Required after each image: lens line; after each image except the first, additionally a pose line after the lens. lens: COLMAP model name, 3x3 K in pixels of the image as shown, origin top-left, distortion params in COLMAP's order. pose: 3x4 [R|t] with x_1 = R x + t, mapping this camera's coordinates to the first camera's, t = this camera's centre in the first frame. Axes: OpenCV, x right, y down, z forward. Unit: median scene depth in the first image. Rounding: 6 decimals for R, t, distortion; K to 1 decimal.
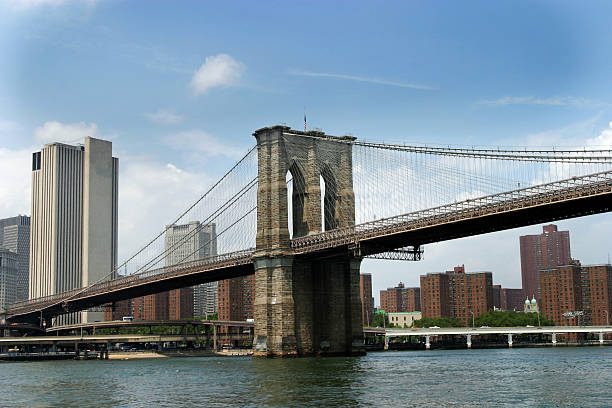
lens RADIAL K [[933.6, 0, 306.0], [0, 933.6, 204.0], [0, 0, 1]] dist [0.033409, 0.053185]
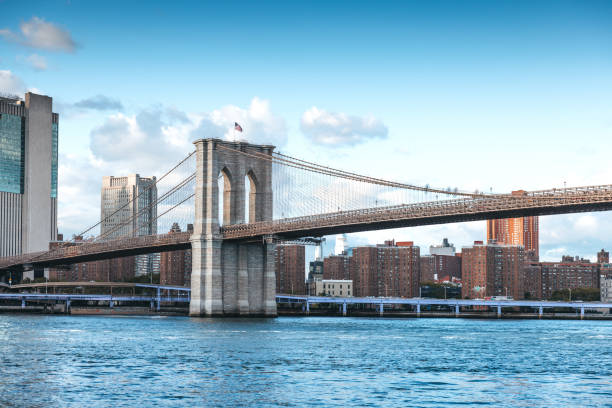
lens RADIAL K [[1264.2, 0, 306.0], [0, 1264.2, 204.0], [0, 0, 1]] dist [-0.018609, -0.111557]
pose [[0.998857, 0.036800, 0.030503, 0.047452], [-0.038688, 0.997212, 0.063802, -0.108558], [-0.028070, -0.064909, 0.997496, -0.741833]]
